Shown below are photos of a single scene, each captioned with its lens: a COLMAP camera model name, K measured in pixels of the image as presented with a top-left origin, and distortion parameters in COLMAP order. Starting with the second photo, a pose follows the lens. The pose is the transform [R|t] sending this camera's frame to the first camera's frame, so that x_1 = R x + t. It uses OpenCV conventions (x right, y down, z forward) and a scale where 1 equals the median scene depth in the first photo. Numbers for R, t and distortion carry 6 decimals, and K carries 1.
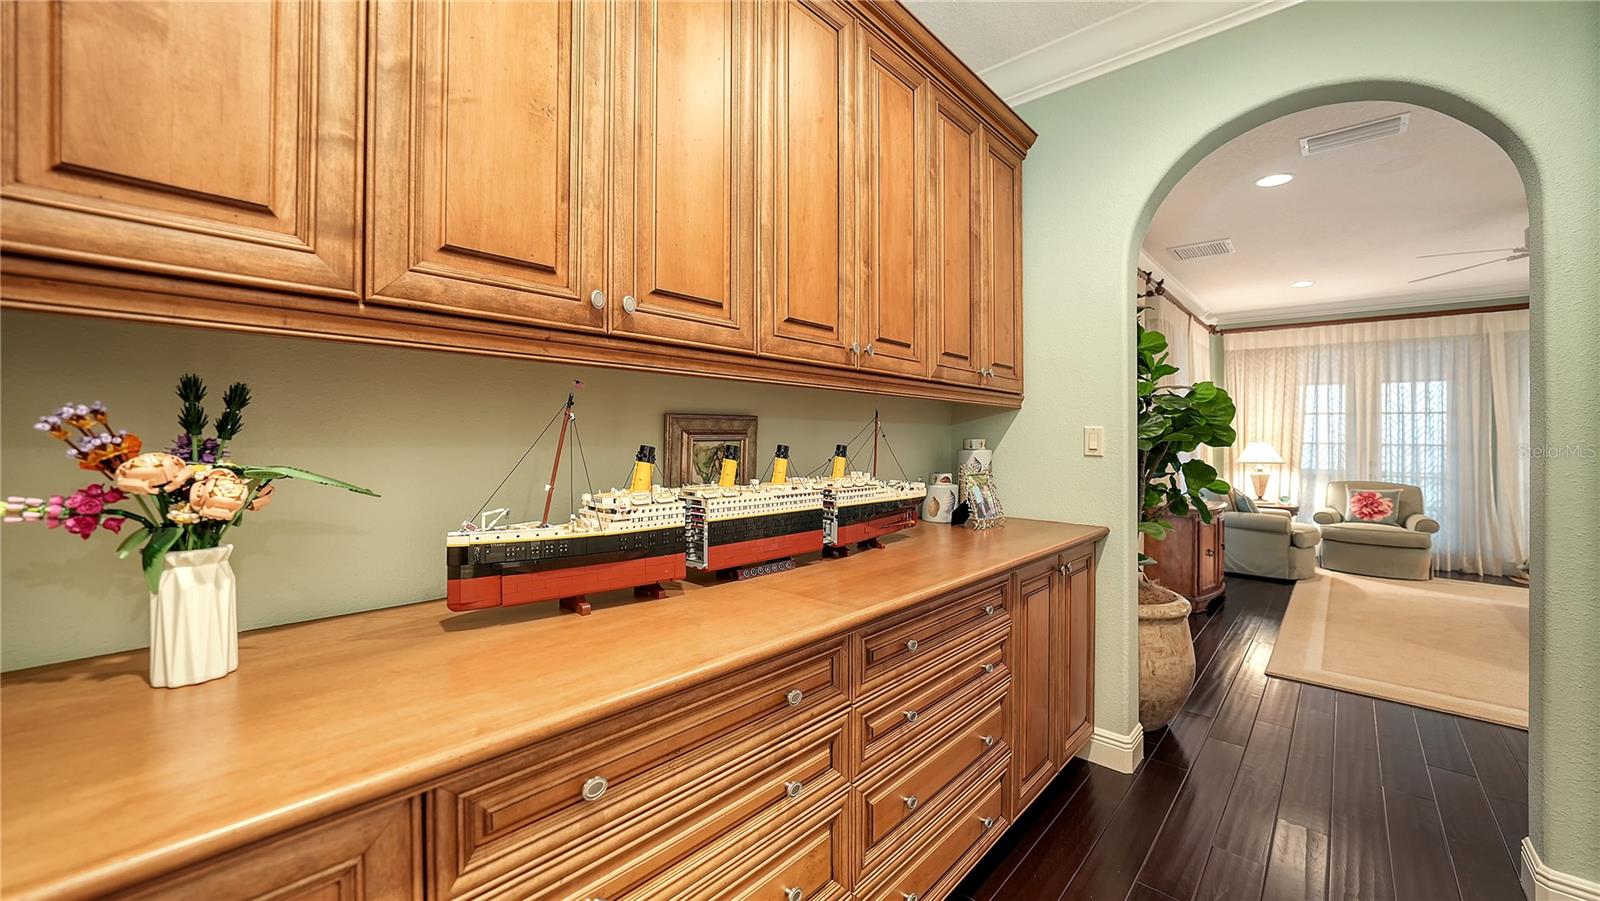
lens RADIAL K [[603.9, 0, 803.1], [0, 603.9, 434.7], [0, 0, 1]] dist [-0.008472, 0.000189]
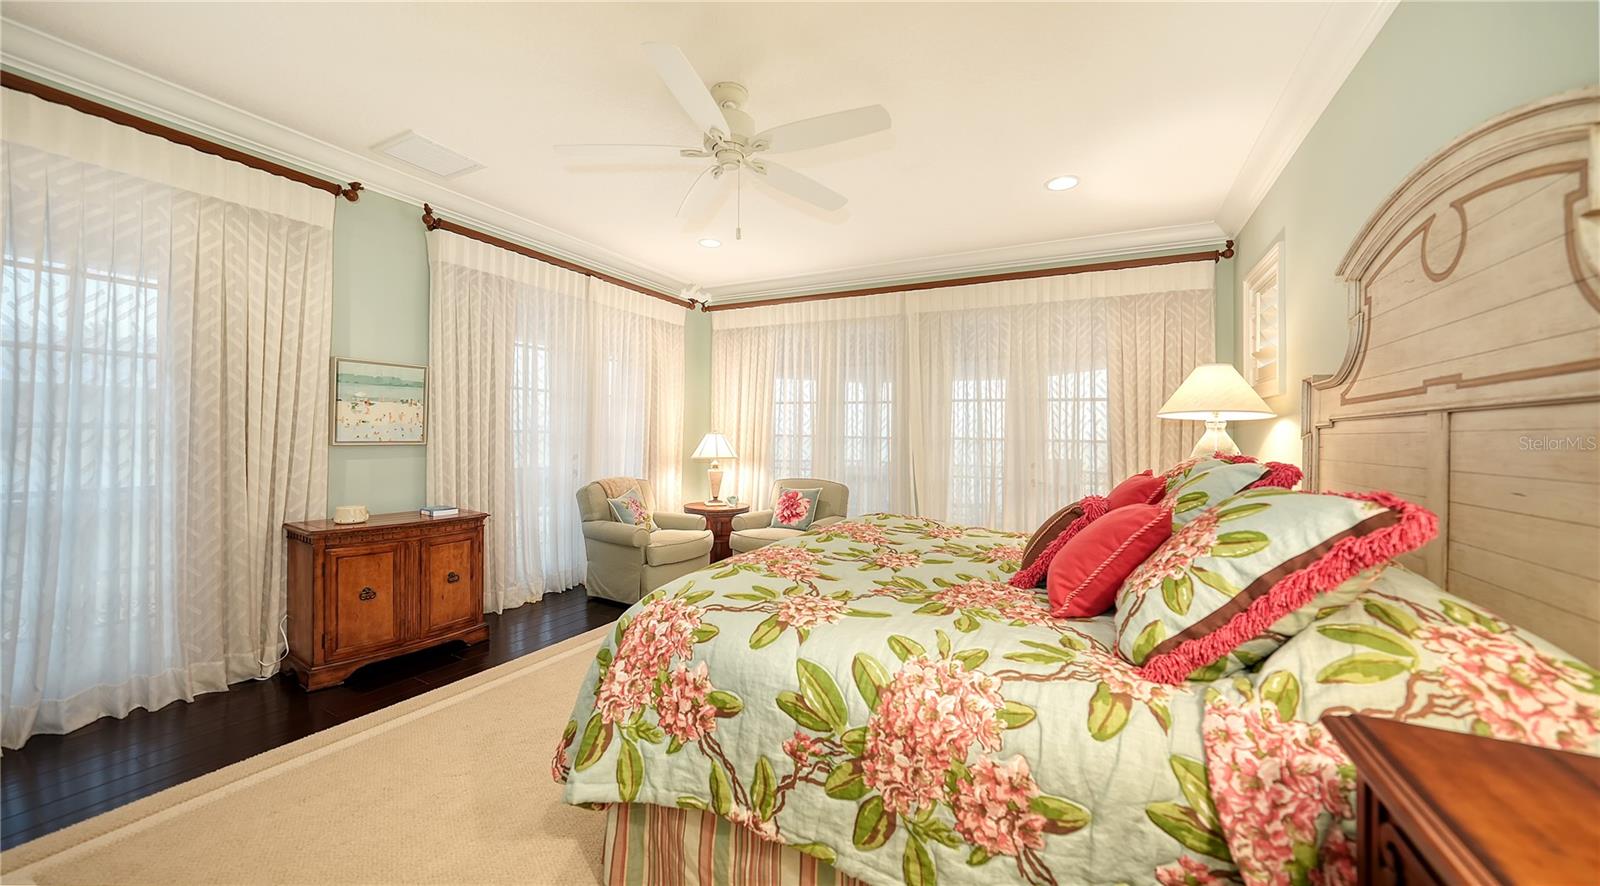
lens RADIAL K [[555.7, 0, 801.9], [0, 555.7, 433.7], [0, 0, 1]] dist [-0.016287, 0.000200]
pose [[0.968567, 0.007096, 0.248652, 0.721242], [-0.008492, 0.999954, 0.004539, 0.007924], [-0.248609, -0.006507, 0.968582, 0.209039]]
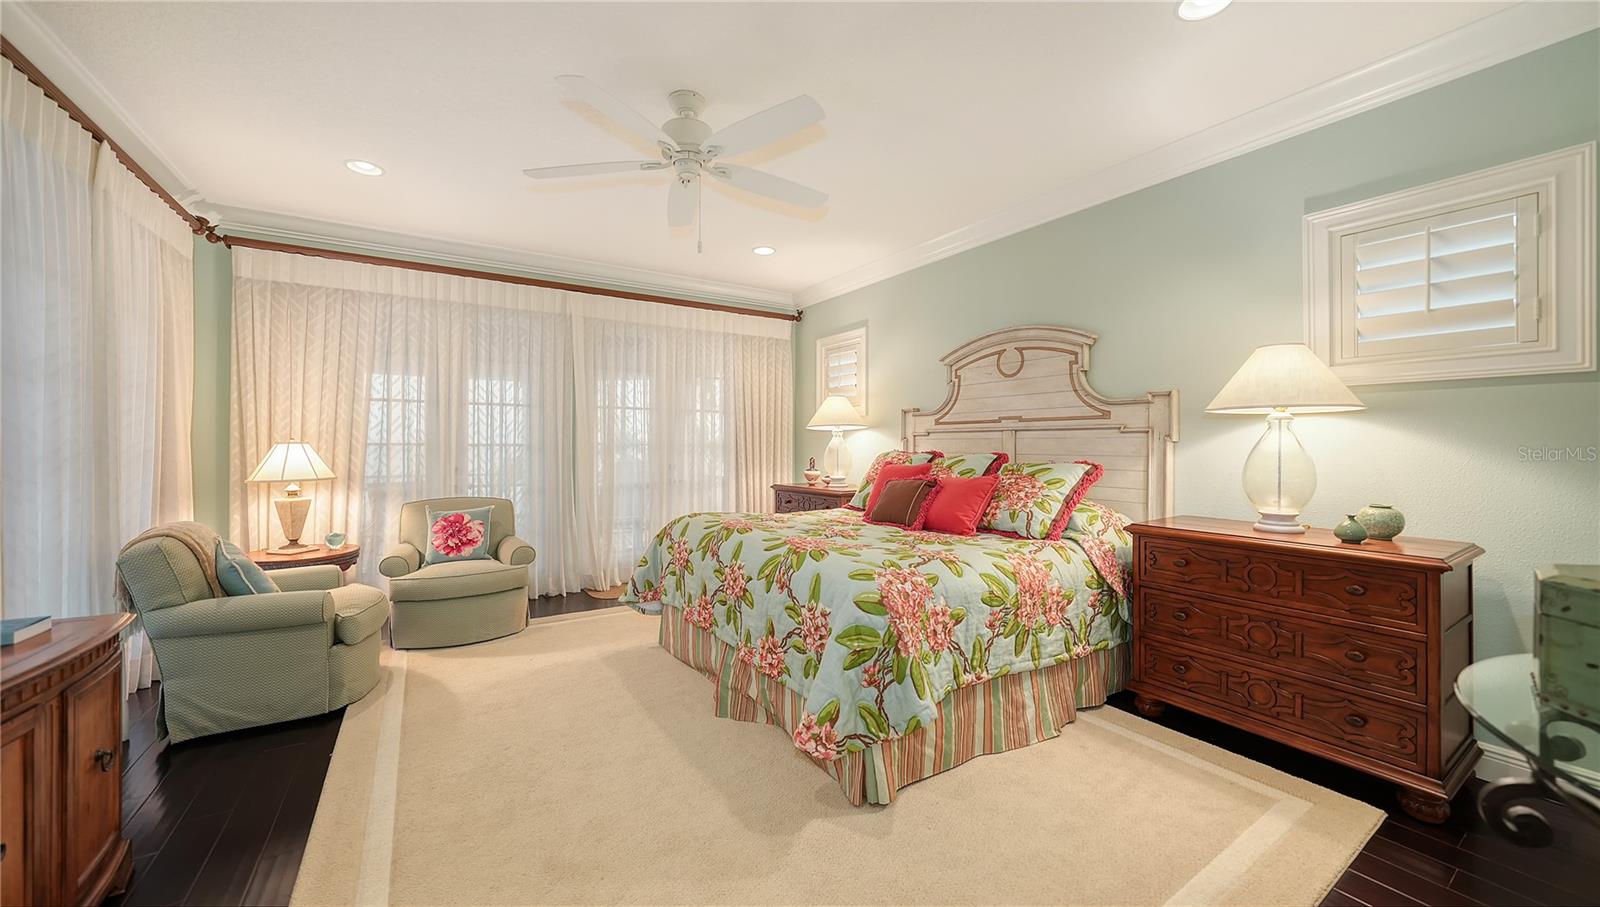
lens RADIAL K [[589.8, 0, 801.5], [0, 589.8, 436.9], [0, 0, 1]] dist [-0.020801, 0.000234]
pose [[0.261520, 0.000830, 0.965198, 0.379135], [-0.003380, 0.999994, 0.000056, 0.004830], [-0.965192, -0.003277, 0.261521, 0.419216]]
